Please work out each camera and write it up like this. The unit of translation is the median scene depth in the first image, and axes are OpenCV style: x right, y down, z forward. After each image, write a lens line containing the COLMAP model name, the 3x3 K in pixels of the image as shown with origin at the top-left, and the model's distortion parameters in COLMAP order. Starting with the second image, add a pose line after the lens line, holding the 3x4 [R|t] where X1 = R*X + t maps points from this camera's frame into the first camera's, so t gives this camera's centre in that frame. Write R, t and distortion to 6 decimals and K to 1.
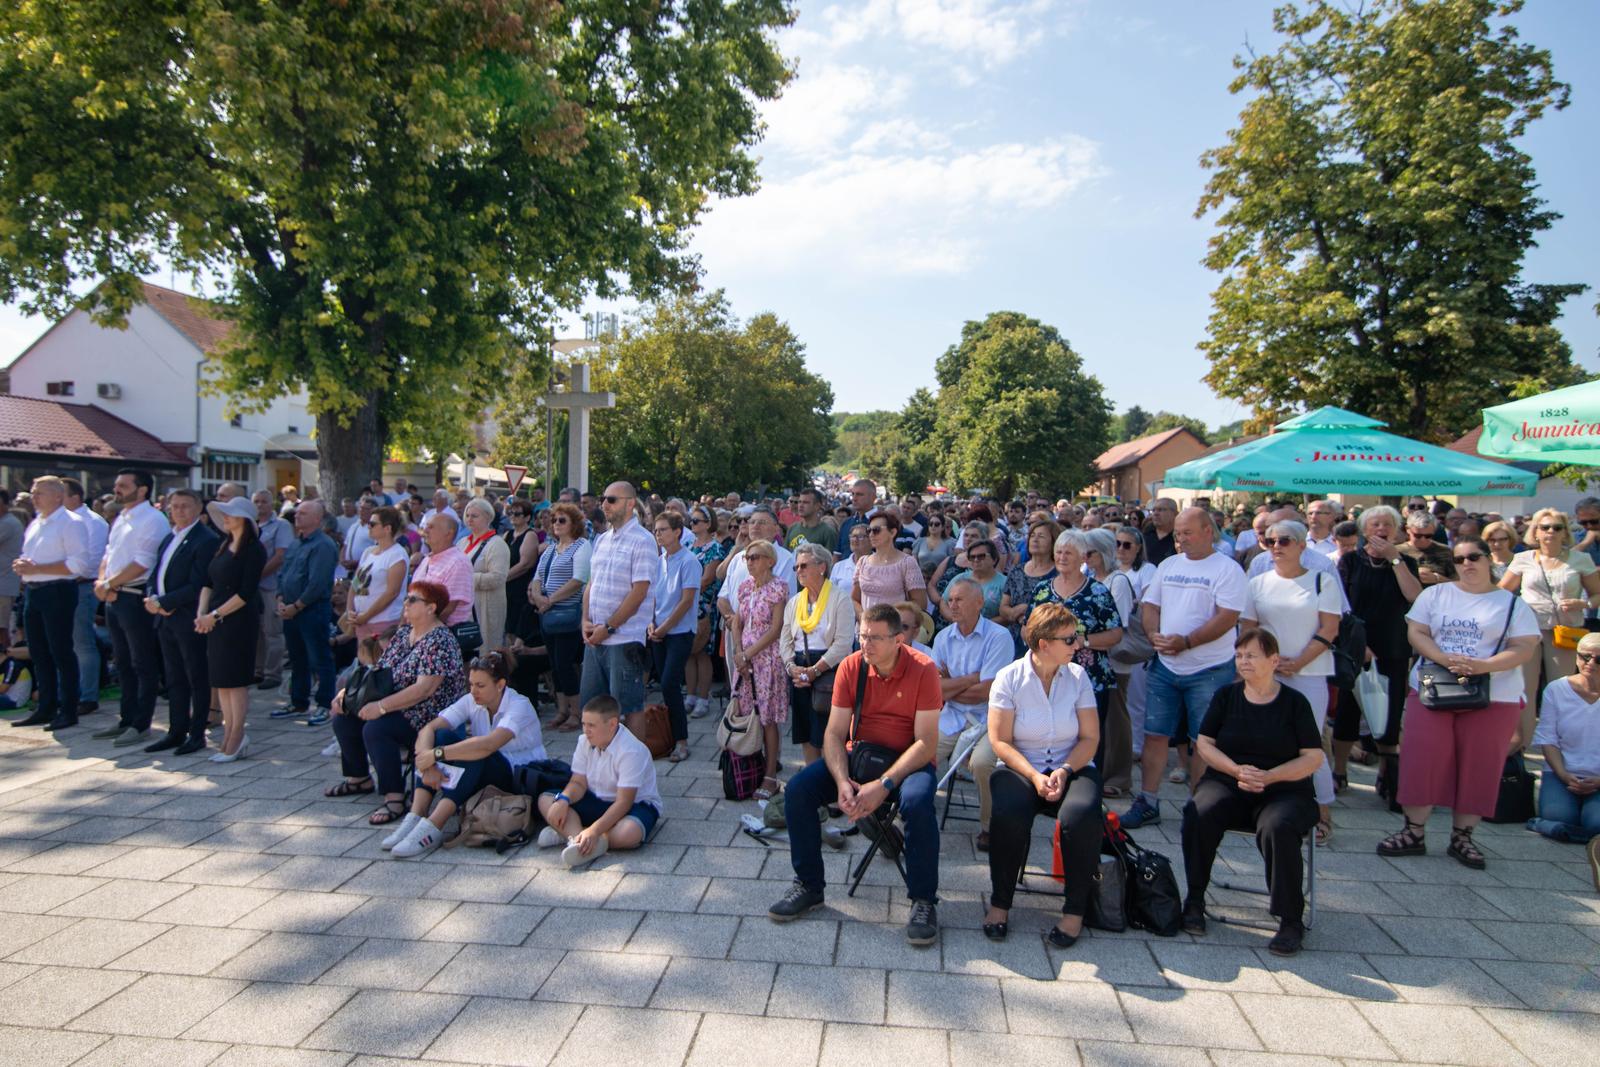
lens RADIAL K [[1019.8, 0, 800.0], [0, 1019.8, 533.5], [0, 0, 1]] dist [-0.001475, -0.000894]
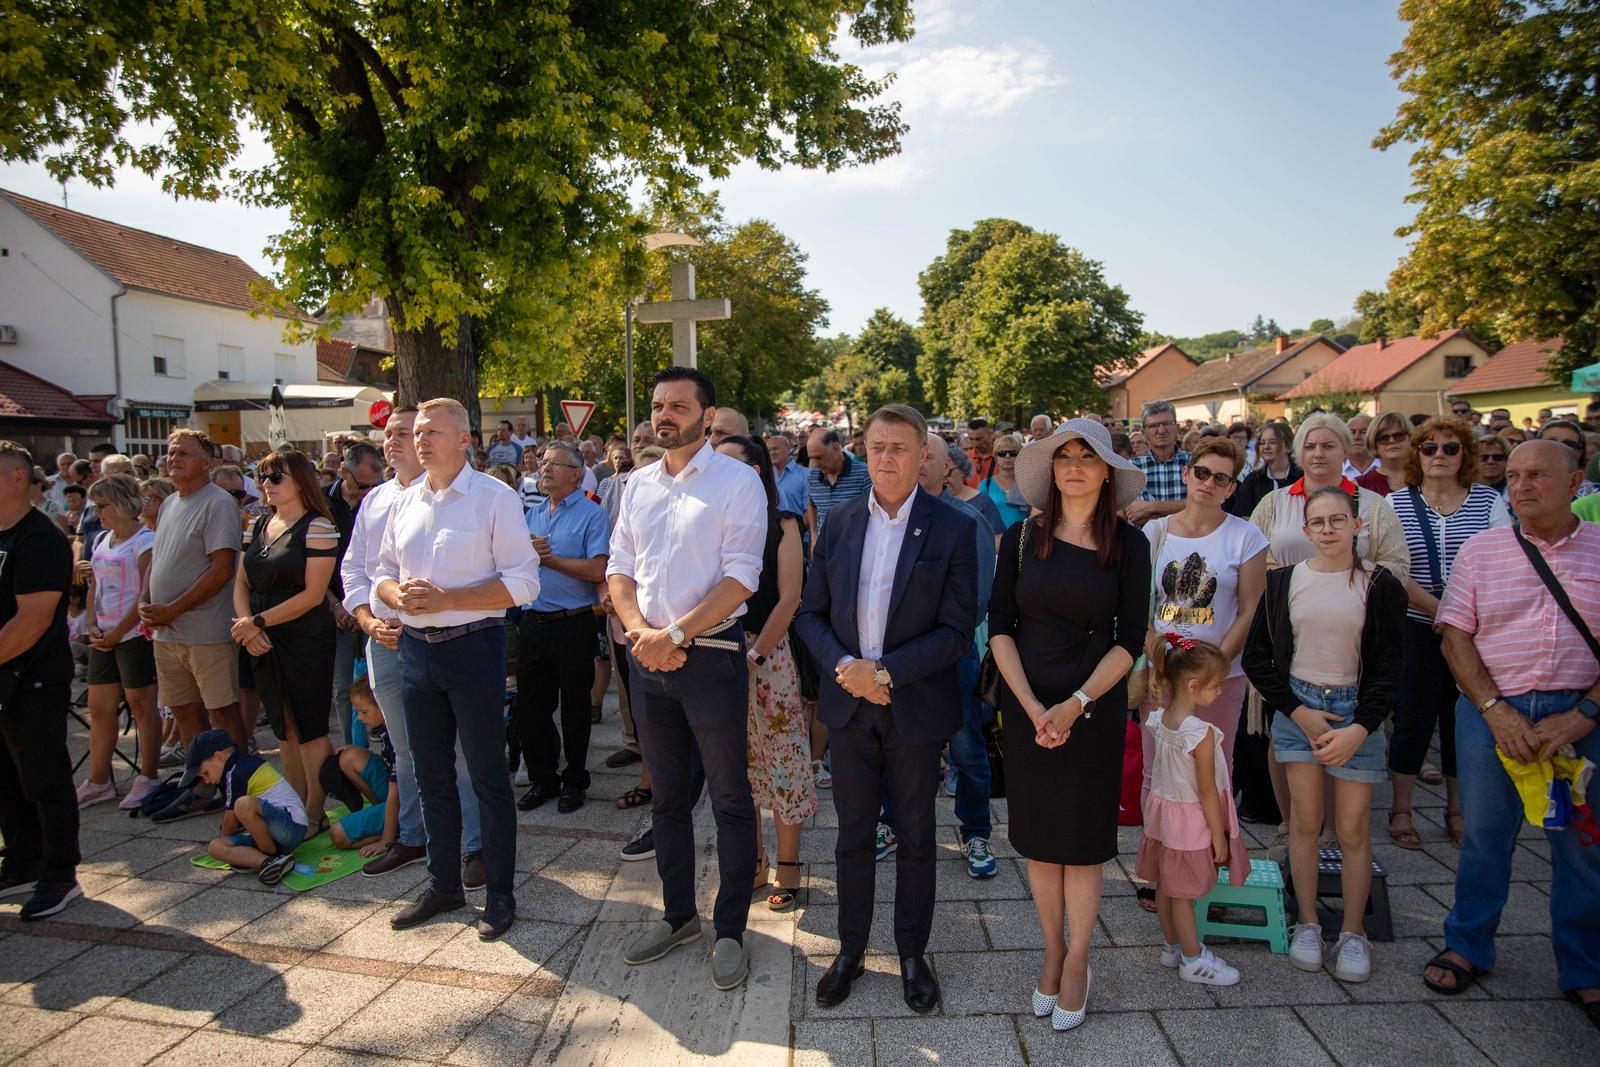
lens RADIAL K [[1100.8, 0, 800.0], [0, 1100.8, 533.5], [0, 0, 1]] dist [-0.126477, 0.117263]
pose [[0.995736, -0.044785, 0.080647, -0.083153], [0.040340, 0.997620, 0.055922, -0.002148], [-0.082960, -0.052430, 0.995173, 0.066371]]
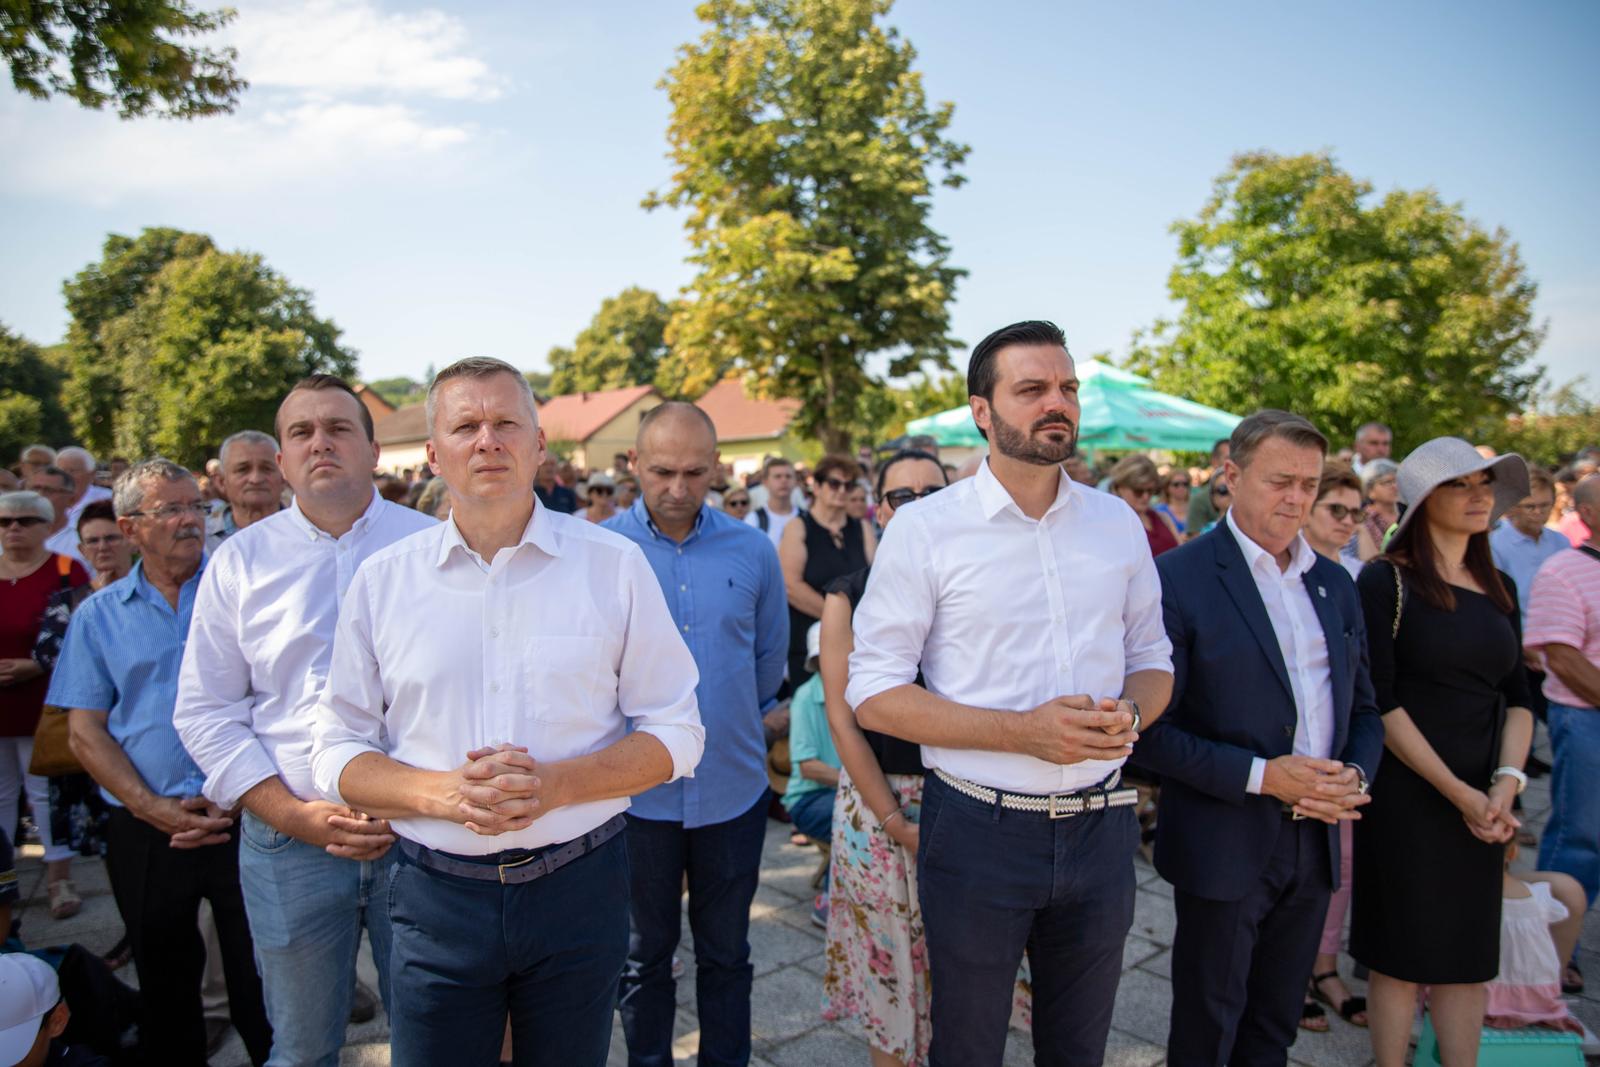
lens RADIAL K [[1124.9, 0, 800.0], [0, 1124.9, 533.5], [0, 0, 1]] dist [-0.072712, 0.064130]
pose [[0.691005, -0.056432, 0.720644, -0.115772], [0.039095, 0.998406, 0.040697, -0.002967], [-0.721792, 0.000051, 0.692110, 0.107797]]
